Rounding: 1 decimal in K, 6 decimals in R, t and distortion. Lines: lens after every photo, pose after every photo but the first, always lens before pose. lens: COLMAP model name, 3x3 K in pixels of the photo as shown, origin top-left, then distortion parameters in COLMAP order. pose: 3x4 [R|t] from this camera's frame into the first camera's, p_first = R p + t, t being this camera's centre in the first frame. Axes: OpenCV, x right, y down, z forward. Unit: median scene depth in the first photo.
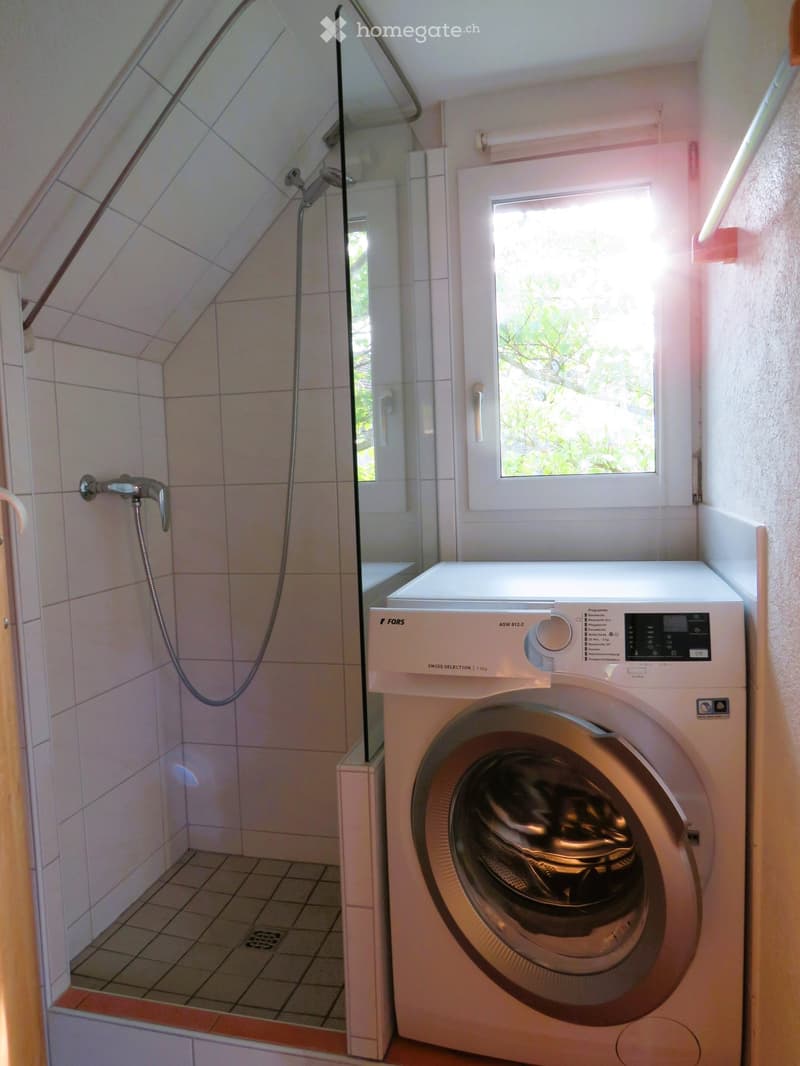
lens RADIAL K [[776.3, 0, 400.0], [0, 776.3, 533.0], [0, 0, 1]] dist [-0.024493, 0.004789]
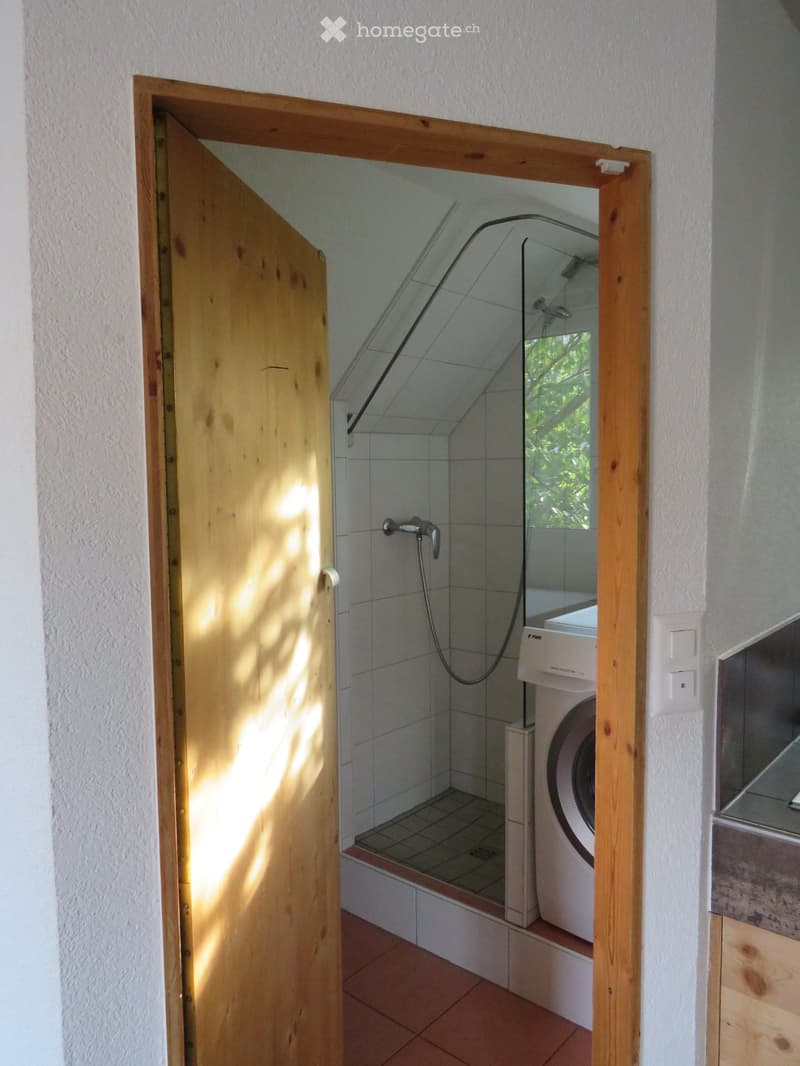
lens RADIAL K [[789.4, 0, 400.0], [0, 789.4, 533.0], [0, 0, 1]] dist [-0.021876, 0.005206]
pose [[0.896326, 0.053483, -0.440158, 0.295572], [-0.052857, 0.998508, 0.013691, -0.069623], [0.440234, 0.010994, 0.897816, -0.371679]]
